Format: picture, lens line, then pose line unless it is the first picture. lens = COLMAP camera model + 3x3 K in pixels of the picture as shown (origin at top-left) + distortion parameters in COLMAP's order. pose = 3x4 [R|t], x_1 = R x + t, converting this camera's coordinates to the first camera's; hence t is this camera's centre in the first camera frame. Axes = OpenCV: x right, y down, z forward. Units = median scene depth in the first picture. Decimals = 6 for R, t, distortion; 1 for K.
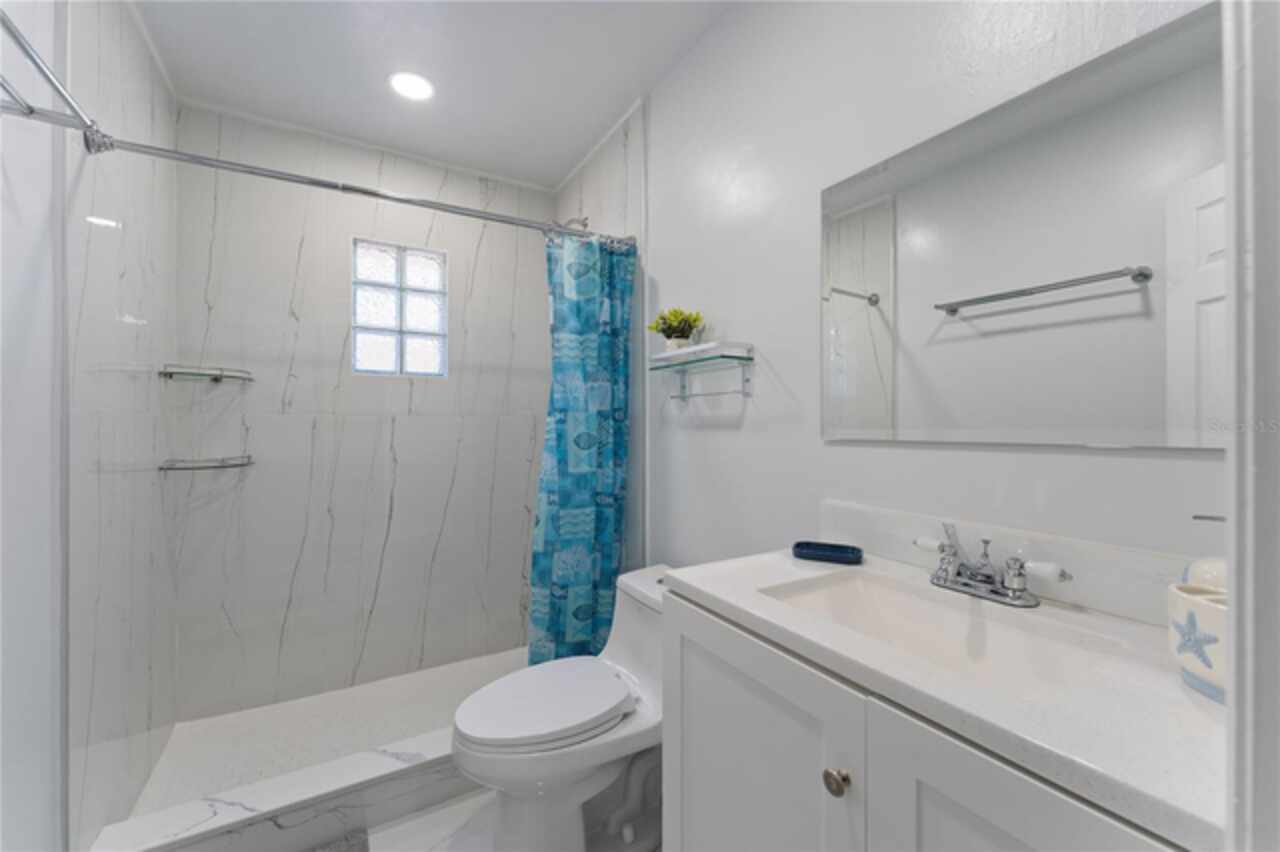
lens RADIAL K [[515.8, 0, 640.0], [0, 515.8, 426.0], [0, 0, 1]] dist [0.001497, 0.000150]
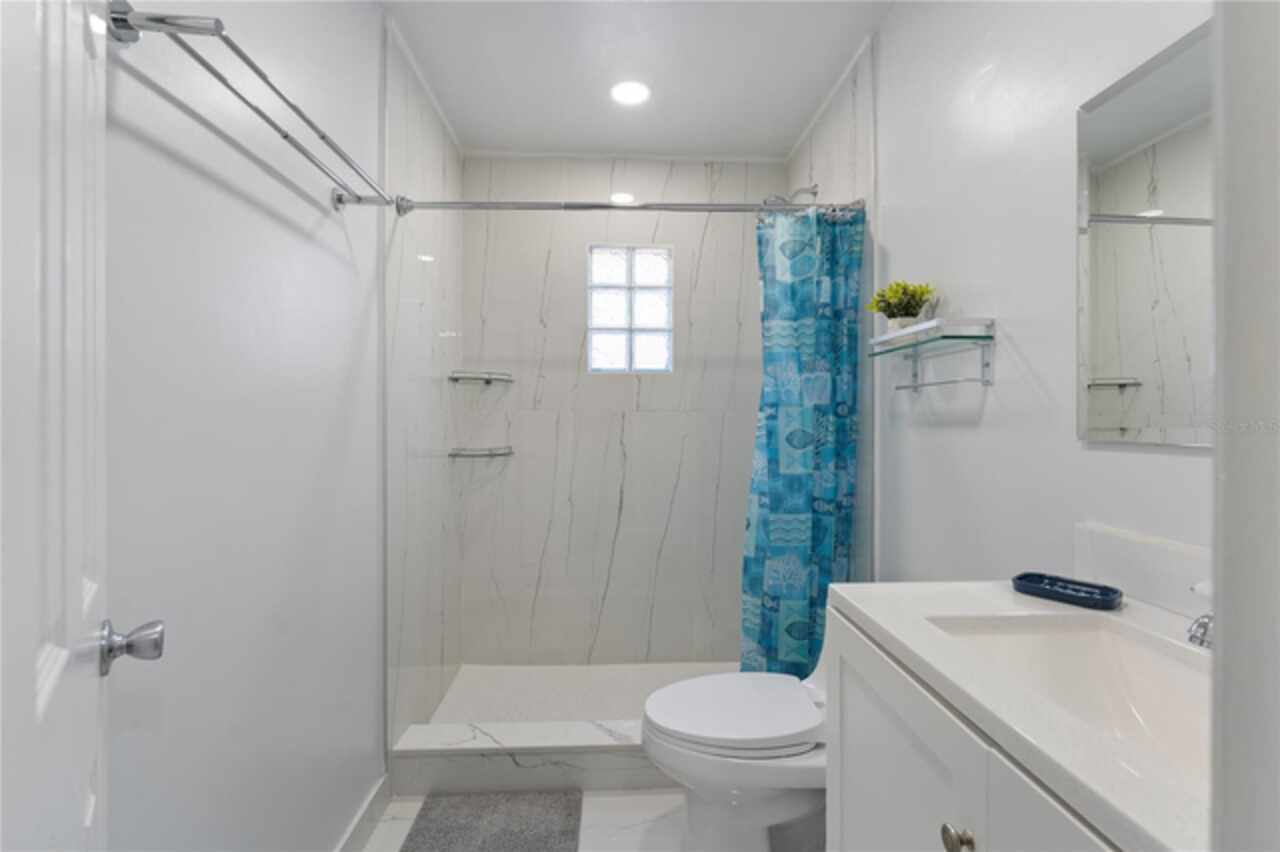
lens RADIAL K [[592.1, 0, 640.0], [0, 592.1, 426.0], [0, 0, 1]] dist [-0.004101, -0.000324]
pose [[0.882044, 0.006699, -0.471119, 0.132653], [-0.004087, 0.999970, 0.006566, 0.000849], [0.471149, -0.003866, 0.882045, -0.035412]]
